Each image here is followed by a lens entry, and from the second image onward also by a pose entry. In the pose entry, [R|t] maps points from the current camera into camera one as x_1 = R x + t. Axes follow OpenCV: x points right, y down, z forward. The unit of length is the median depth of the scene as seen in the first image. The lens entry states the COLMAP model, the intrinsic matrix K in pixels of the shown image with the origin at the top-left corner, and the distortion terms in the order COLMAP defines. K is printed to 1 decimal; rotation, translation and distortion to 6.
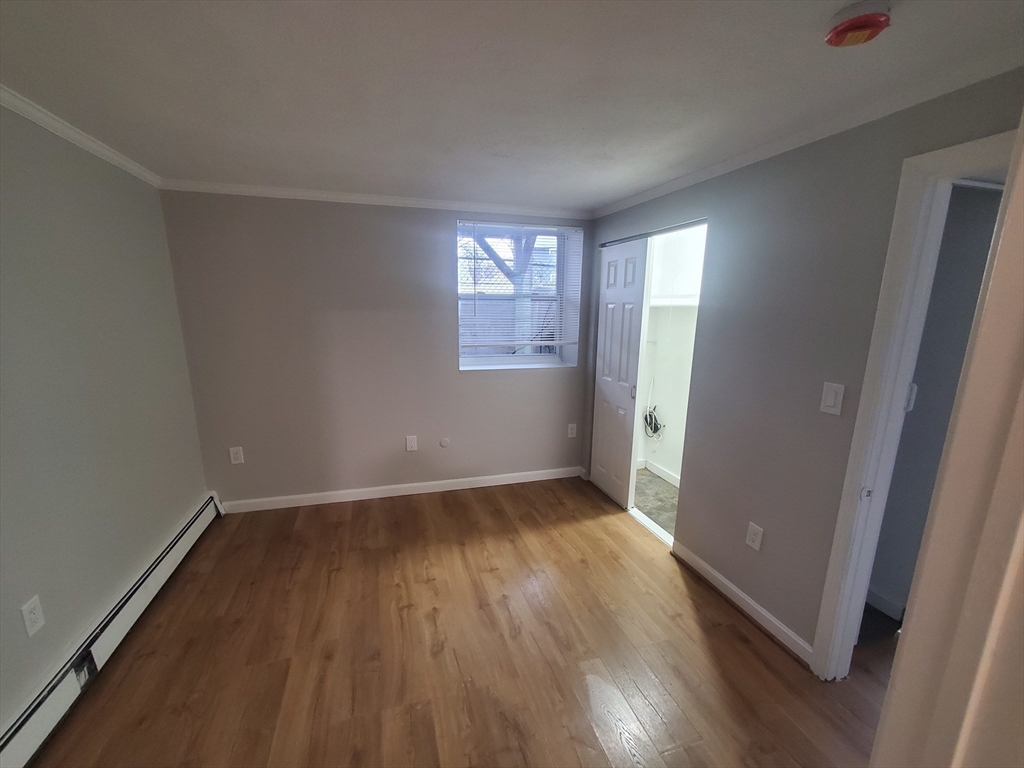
lens RADIAL K [[428.0, 0, 506.1], [0, 428.0, 398.8], [0, 0, 1]] dist [0.001109, 0.000011]
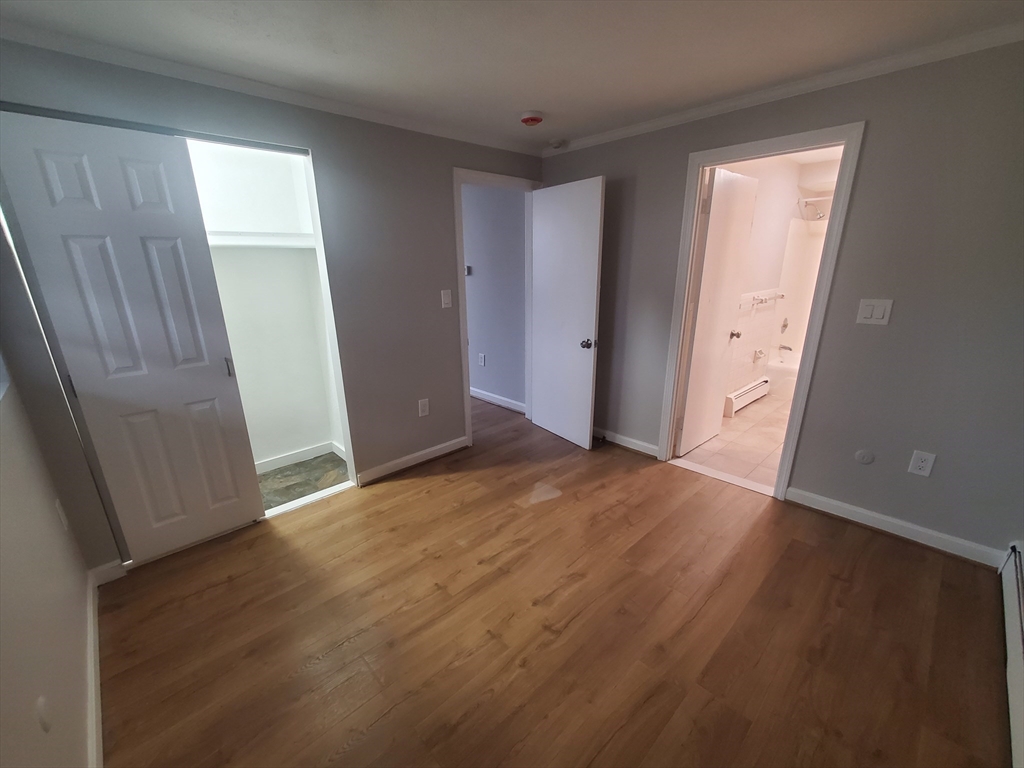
lens RADIAL K [[428.0, 0, 506.1], [0, 428.0, 398.8], [0, 0, 1]] dist [0.001109, 0.000011]
pose [[-0.448143, -0.277002, 0.849963, -0.741033], [0.203540, 0.894194, 0.398733, -0.220712], [-0.870482, 0.351691, -0.344346, 1.183433]]
